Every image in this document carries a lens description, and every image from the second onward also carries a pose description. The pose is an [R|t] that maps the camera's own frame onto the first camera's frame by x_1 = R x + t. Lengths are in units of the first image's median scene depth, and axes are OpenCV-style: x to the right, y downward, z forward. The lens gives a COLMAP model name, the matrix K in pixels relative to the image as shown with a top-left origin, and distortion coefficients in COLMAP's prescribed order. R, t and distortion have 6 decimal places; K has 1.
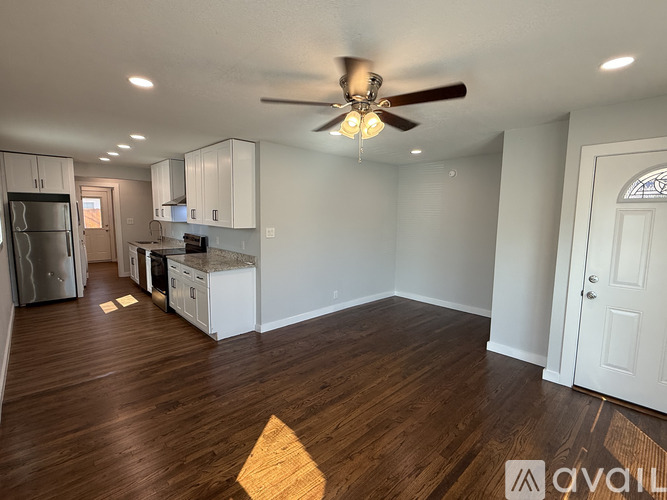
lens RADIAL K [[318.9, 0, 332.8], [0, 318.9, 248.6], [0, 0, 1]] dist [-0.002094, -0.000815]
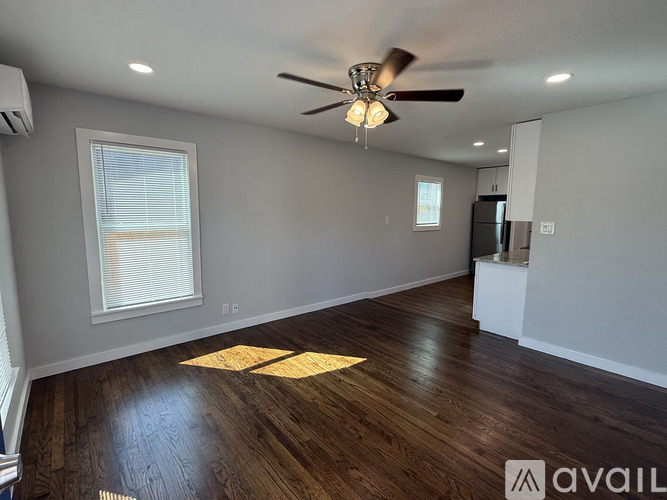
lens RADIAL K [[318.9, 0, 334.1], [0, 318.9, 248.8], [0, 0, 1]] dist [-0.002094, -0.000815]
pose [[-0.052312, 0.107567, -0.992821, 0.935877], [-0.120807, 0.986199, 0.113215, -0.038452], [0.991297, 0.125862, -0.038595, 0.777714]]
